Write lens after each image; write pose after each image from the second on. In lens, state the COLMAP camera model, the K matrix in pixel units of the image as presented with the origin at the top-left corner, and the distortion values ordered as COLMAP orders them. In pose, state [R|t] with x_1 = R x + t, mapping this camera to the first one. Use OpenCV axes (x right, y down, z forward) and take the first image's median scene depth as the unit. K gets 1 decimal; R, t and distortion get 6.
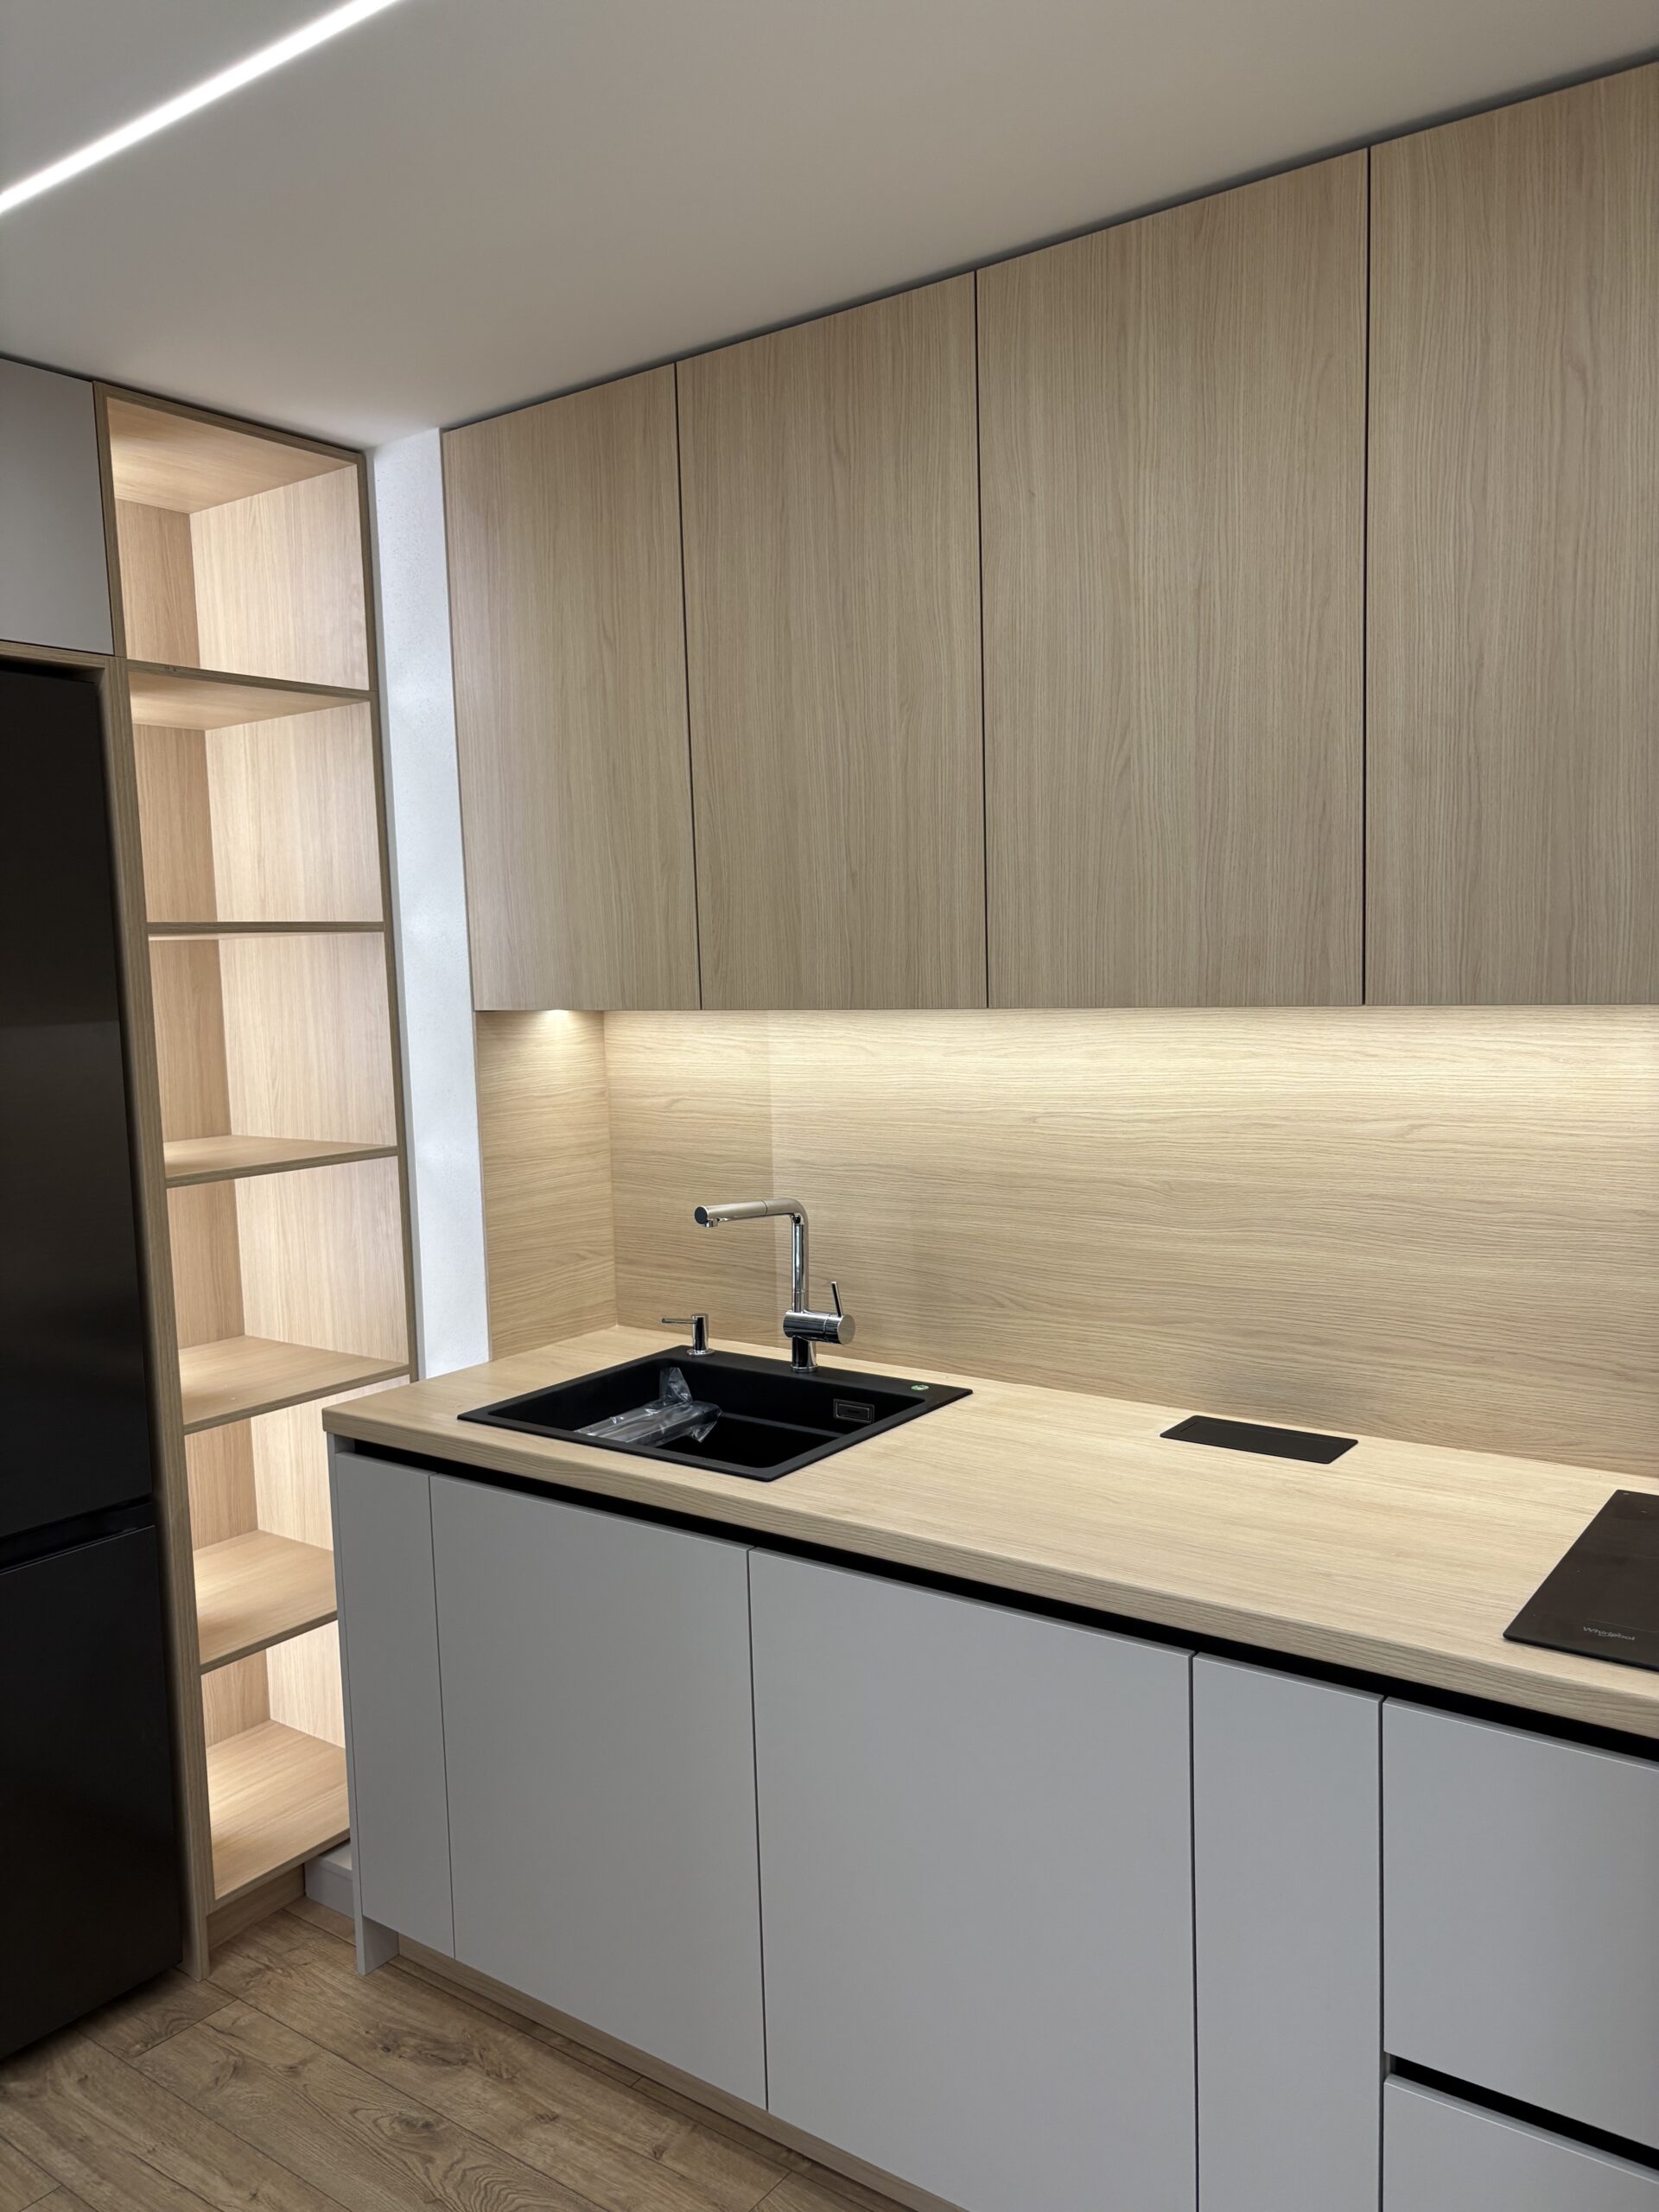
lens RADIAL K [[1675.7, 0, 834.2], [0, 1675.7, 1122.7], [0, 0, 1]] dist [0.056780, -0.071718]
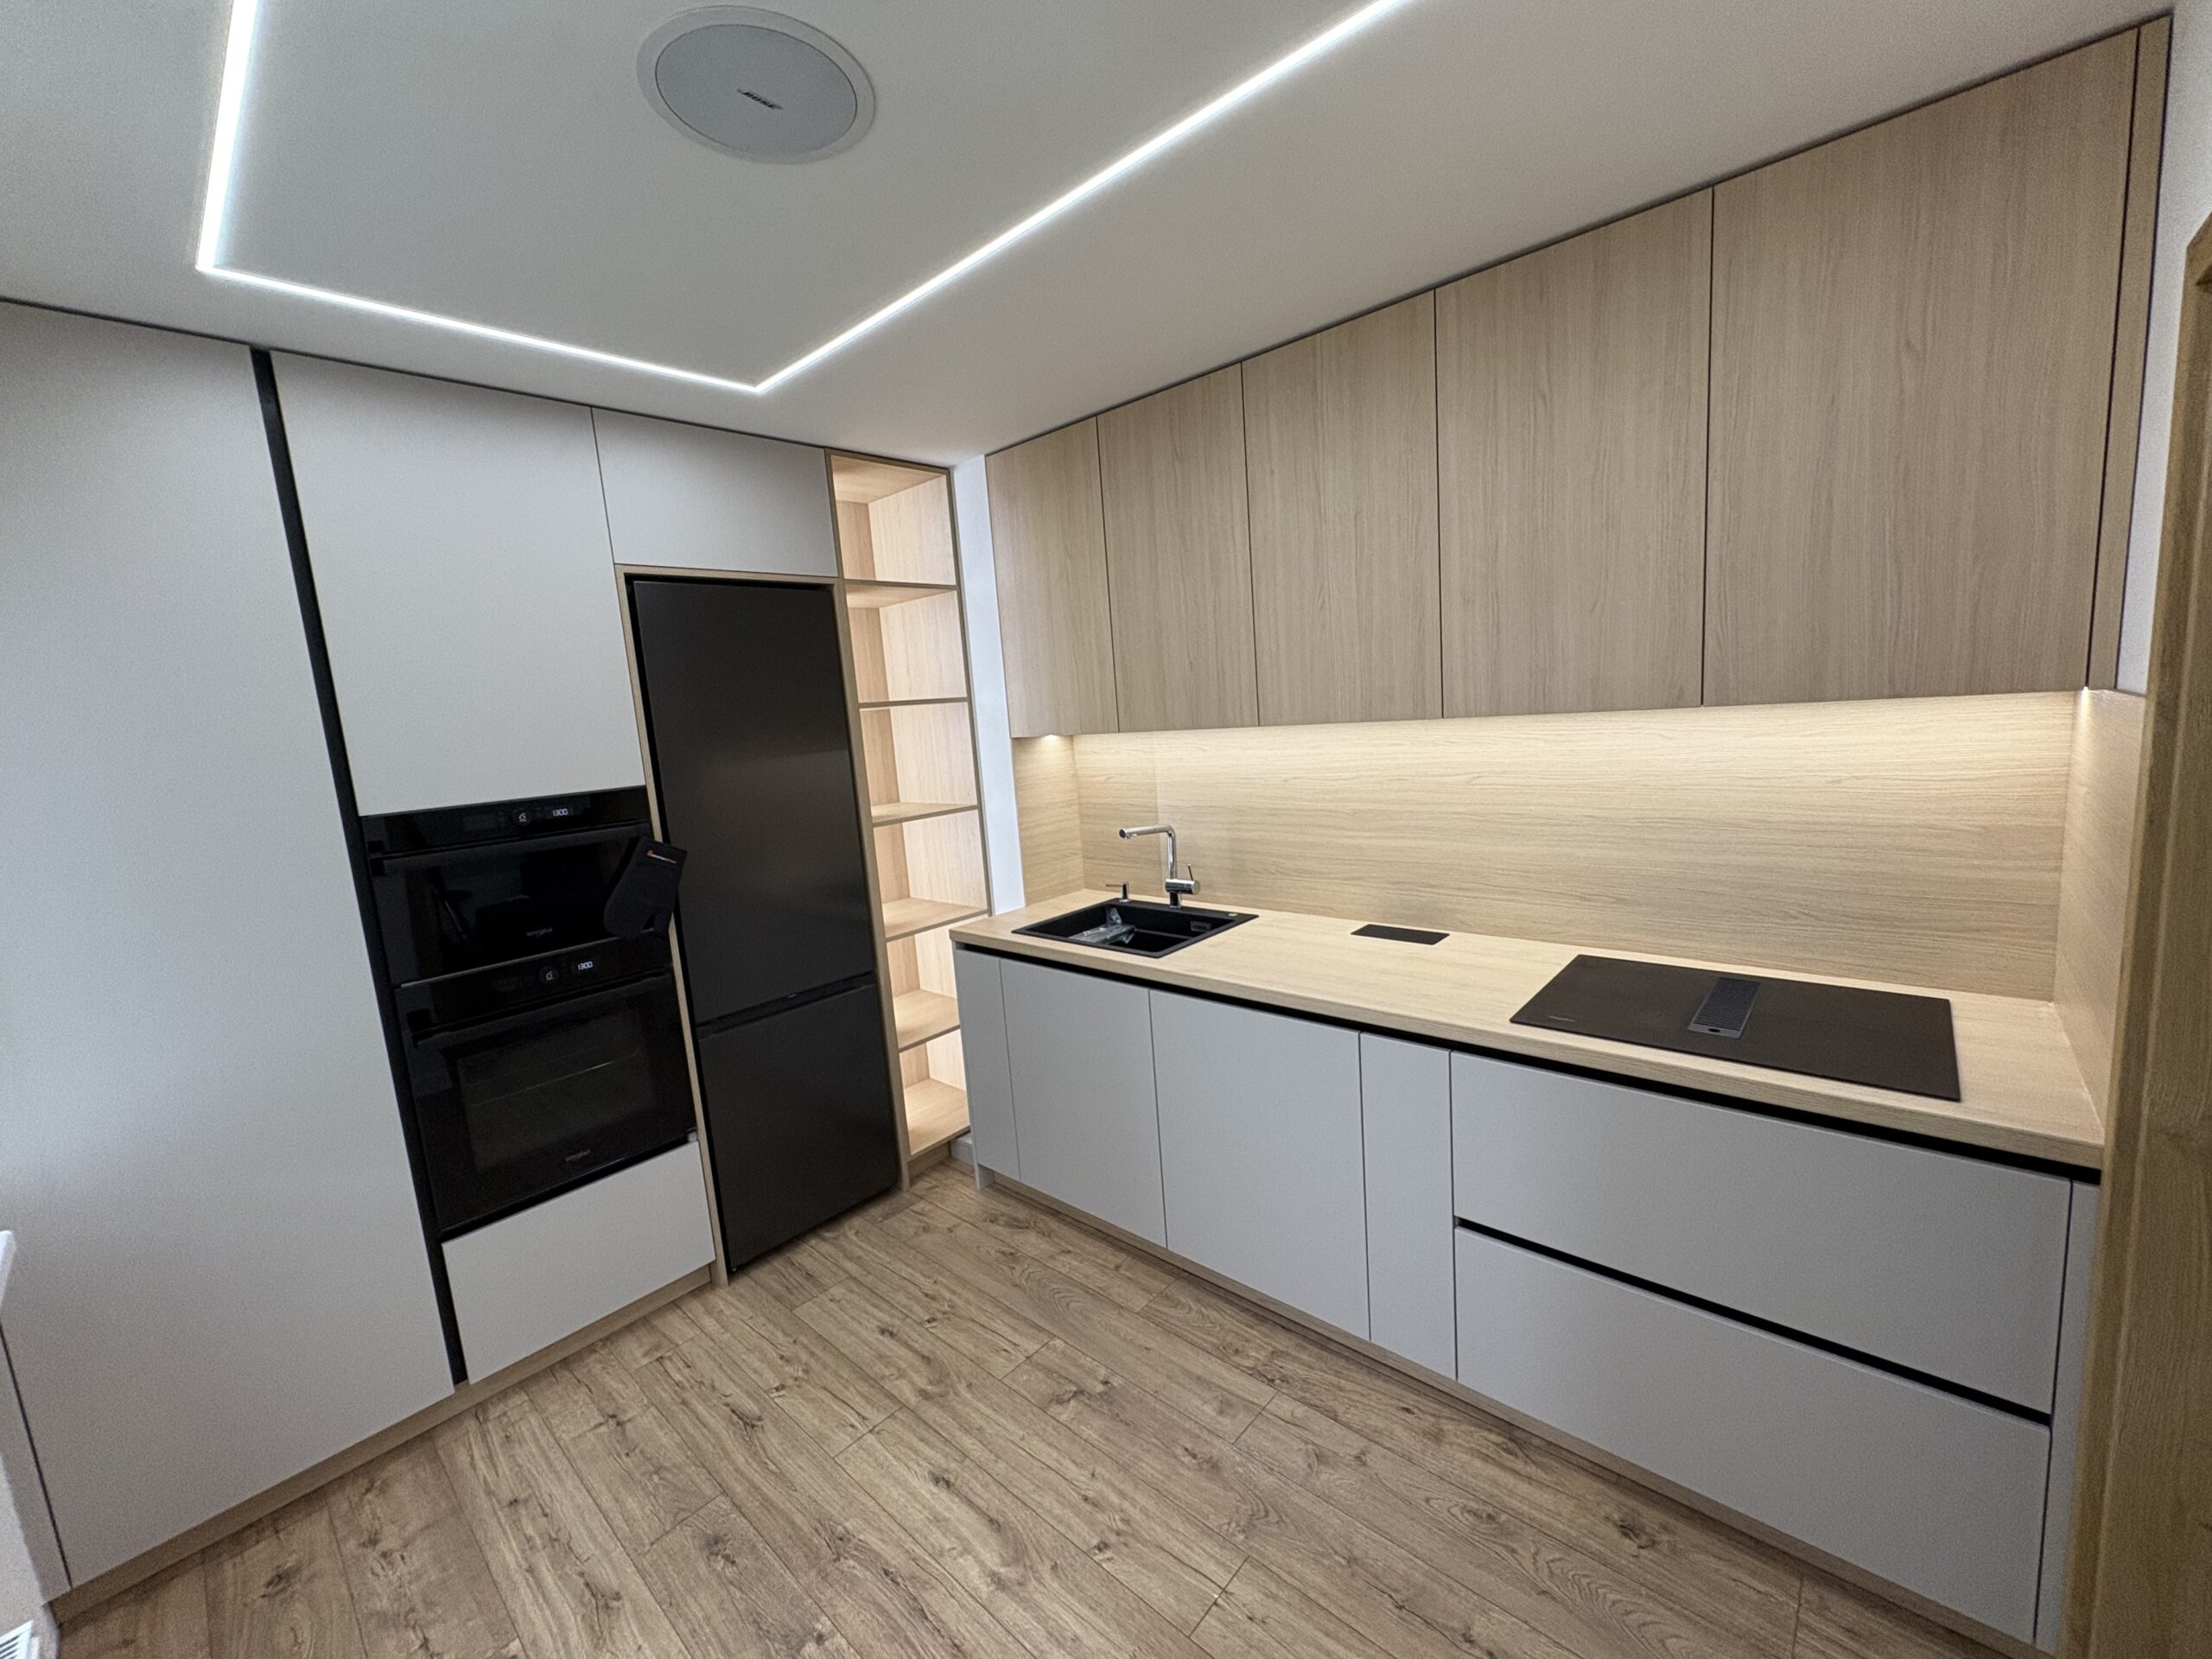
lens RADIAL K [[882.0, 0, 1106.0], [0, 882.0, 829.5], [0, 0, 1]] dist [0.000652, 0.000158]
pose [[0.993874, -0.029579, -0.106484, 0.014412], [0.034459, 0.998424, 0.044288, 0.001760], [0.105006, -0.047686, 0.993328, -0.073806]]
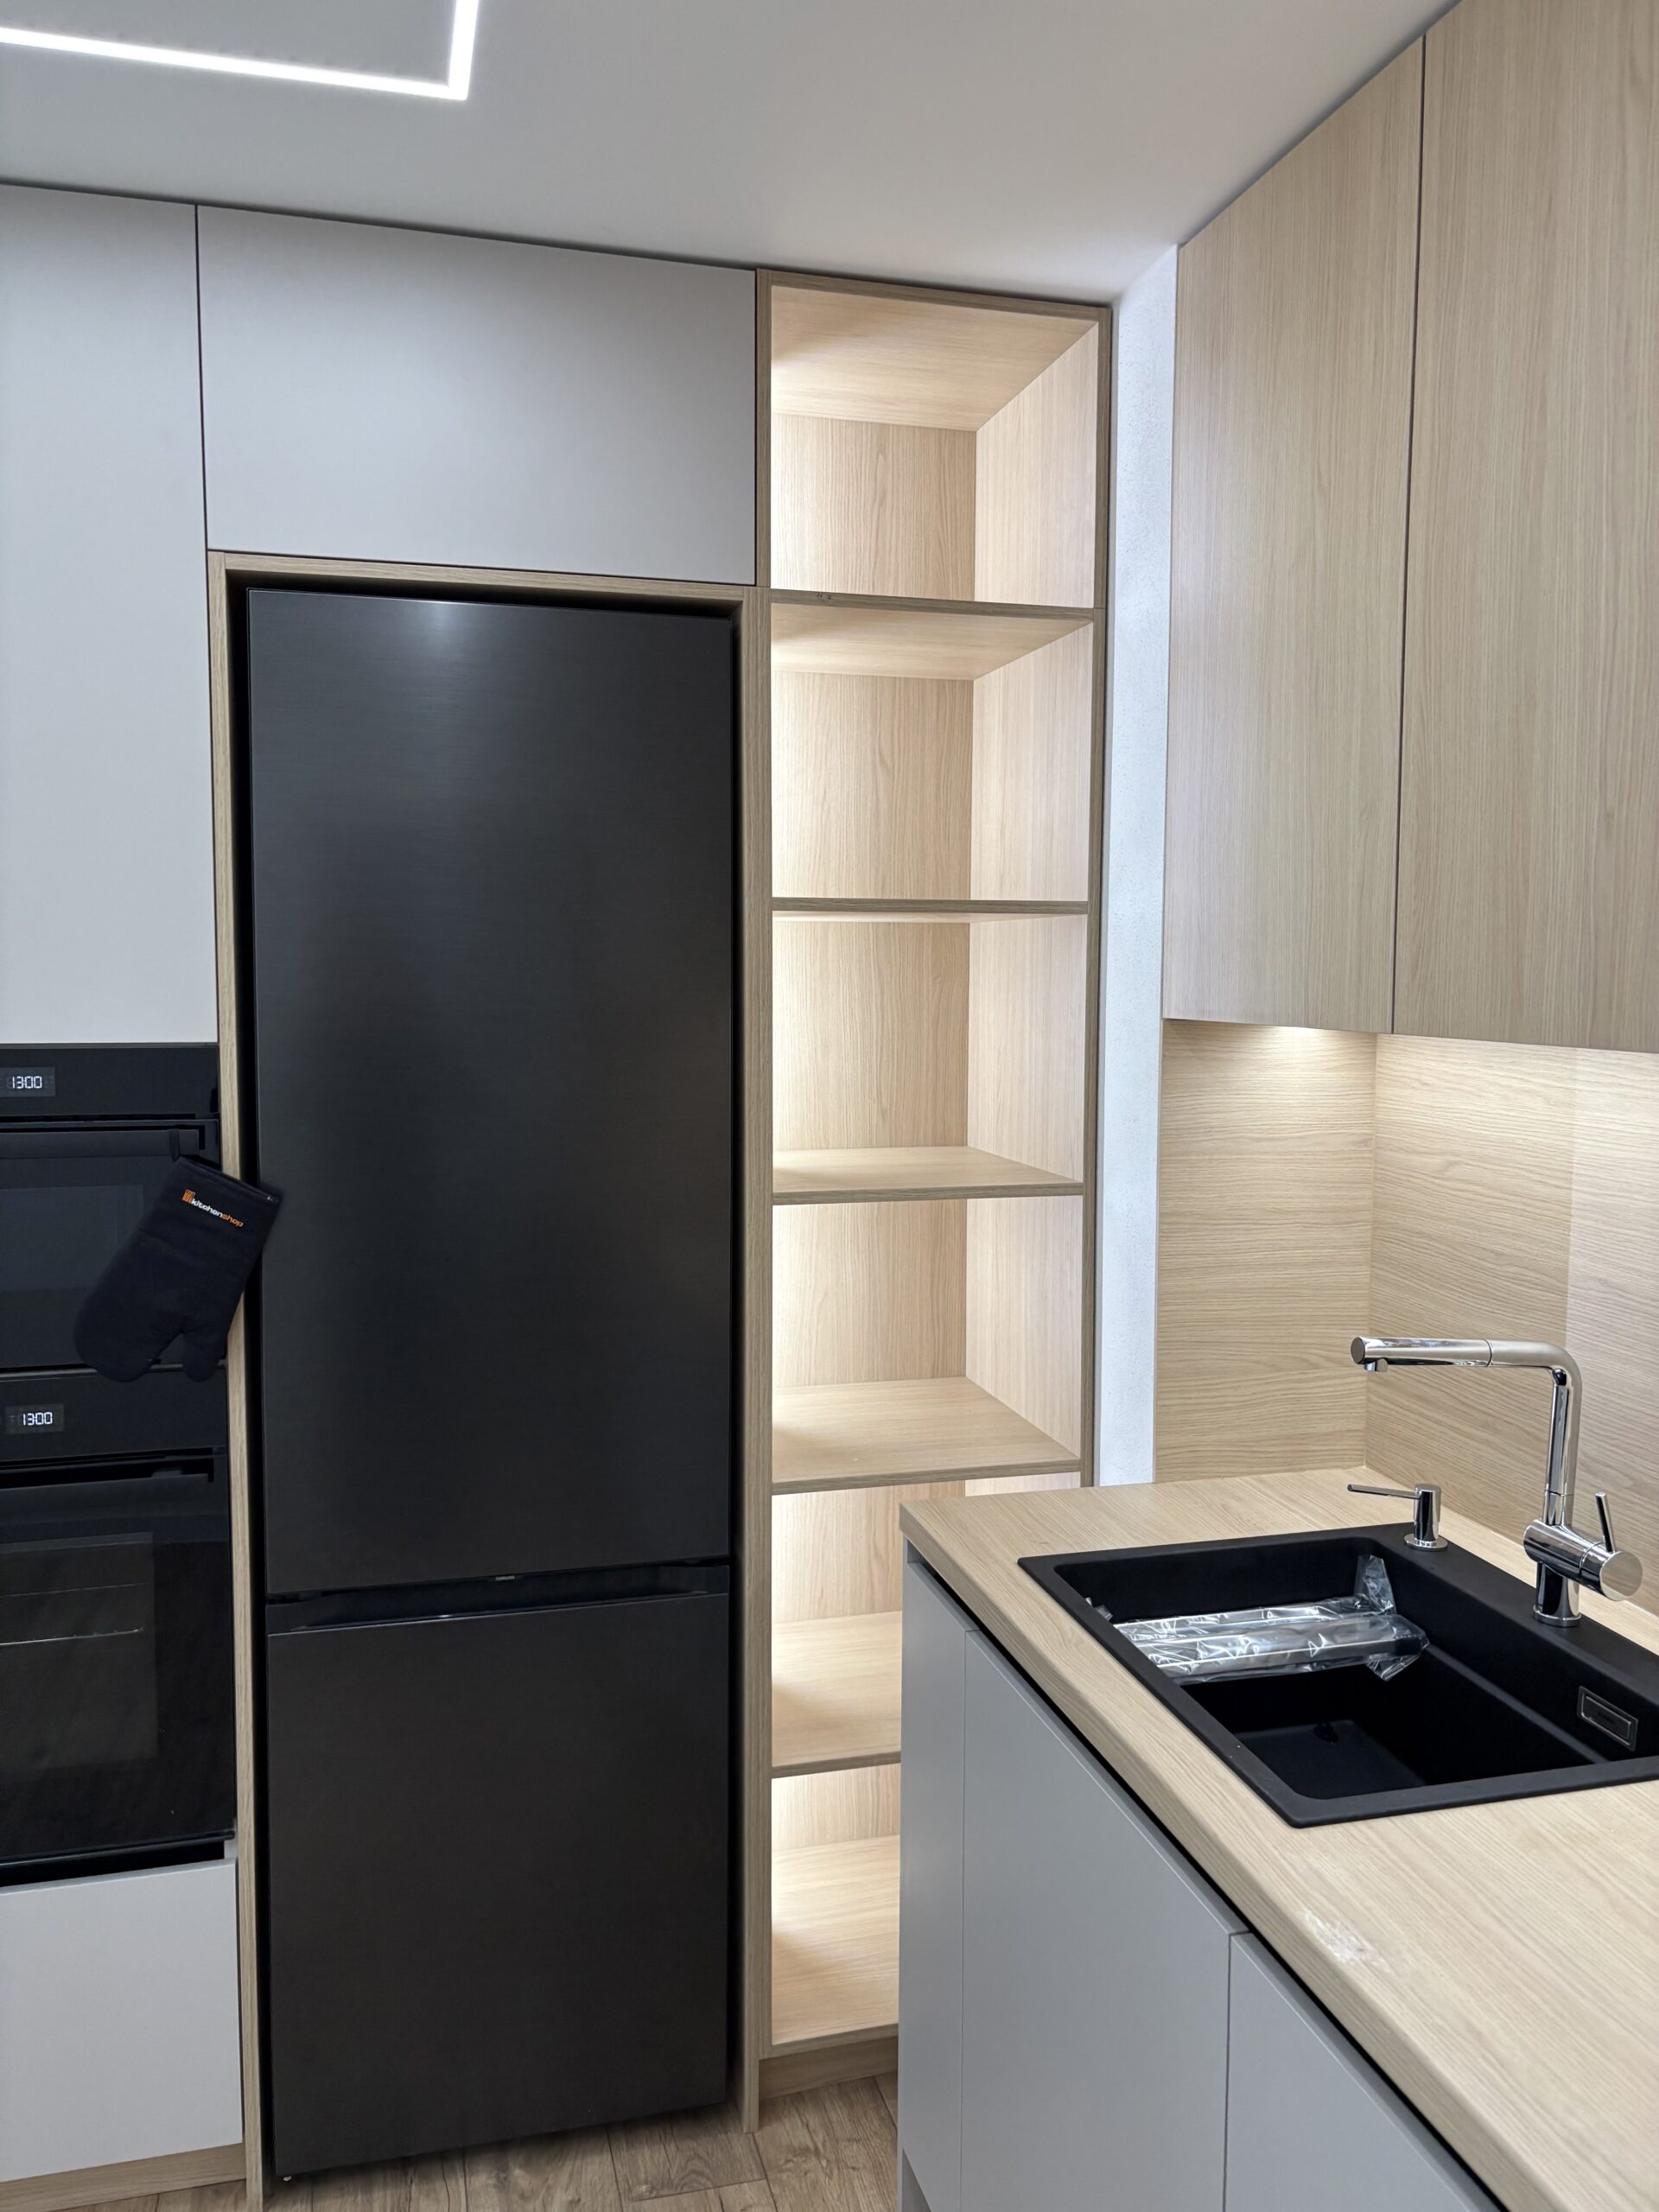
lens RADIAL K [[1681.2, 0, 842.1], [0, 1681.2, 1096.4], [0, 0, 1]] dist [0.050206, -0.063384]
pose [[0.779714, 0.081206, -0.620848, 0.152334], [-0.089137, 0.995851, 0.018310, -0.034252], [0.619759, 0.041064, 0.783717, 0.335173]]
